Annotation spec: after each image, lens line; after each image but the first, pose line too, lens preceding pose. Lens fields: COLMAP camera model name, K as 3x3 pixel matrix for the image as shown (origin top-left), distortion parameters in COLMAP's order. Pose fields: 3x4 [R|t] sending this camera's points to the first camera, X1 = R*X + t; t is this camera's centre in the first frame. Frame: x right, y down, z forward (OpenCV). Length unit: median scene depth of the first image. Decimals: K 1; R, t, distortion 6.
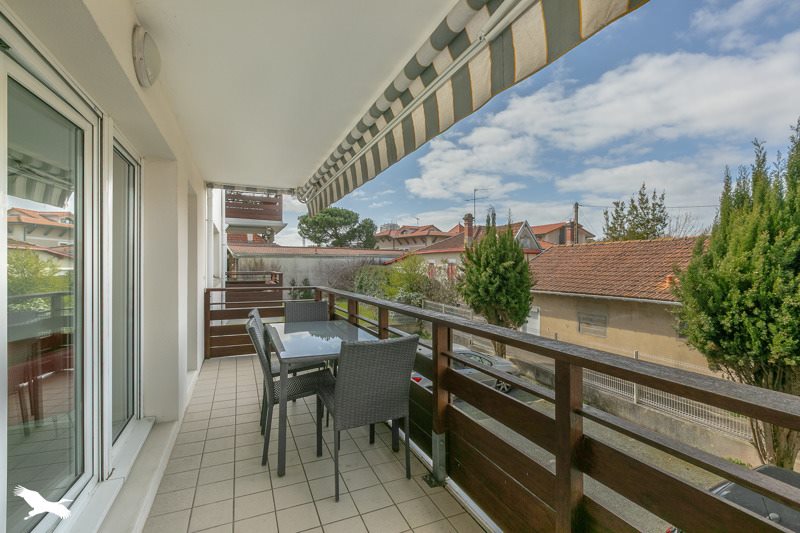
lens RADIAL K [[365.8, 0, 403.0], [0, 365.8, 264.4], [0, 0, 1]] dist [-0.004430, -0.000068]
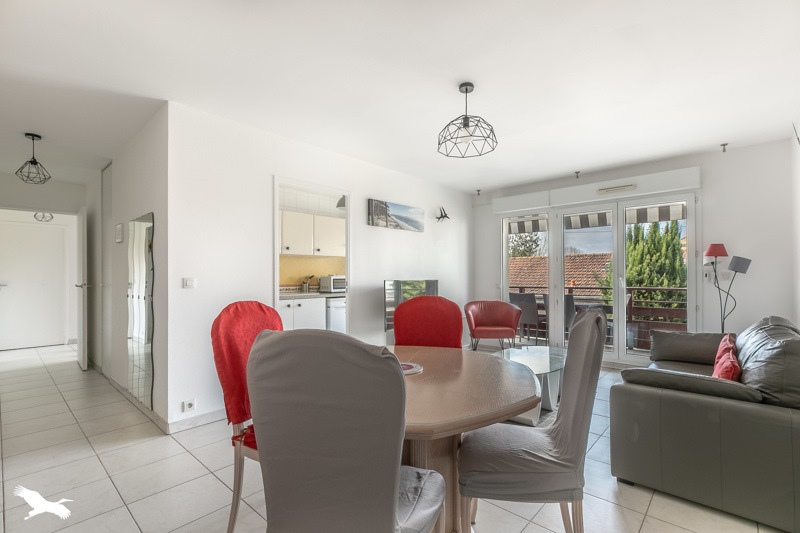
lens RADIAL K [[365.8, 0, 421.3], [0, 365.8, 273.7], [0, 0, 1]] dist [-0.004430, -0.000068]
pose [[0.919031, 0.003602, 0.394168, -0.936390], [-0.001974, 0.999988, -0.004535, 0.024372], [-0.394180, 0.003389, 0.919027, -0.355954]]
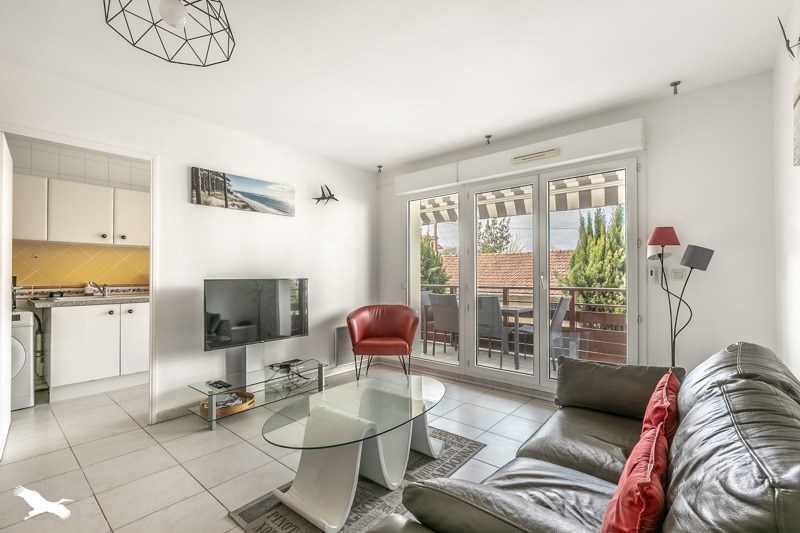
lens RADIAL K [[365.8, 0, 399.4], [0, 365.8, 270.7], [0, 0, 1]] dist [-0.004430, -0.000068]
pose [[0.917104, 0.005276, 0.398612, -0.686116], [-0.003390, 0.999979, -0.005436, 0.023789], [-0.398633, 0.003634, 0.917103, -0.252516]]
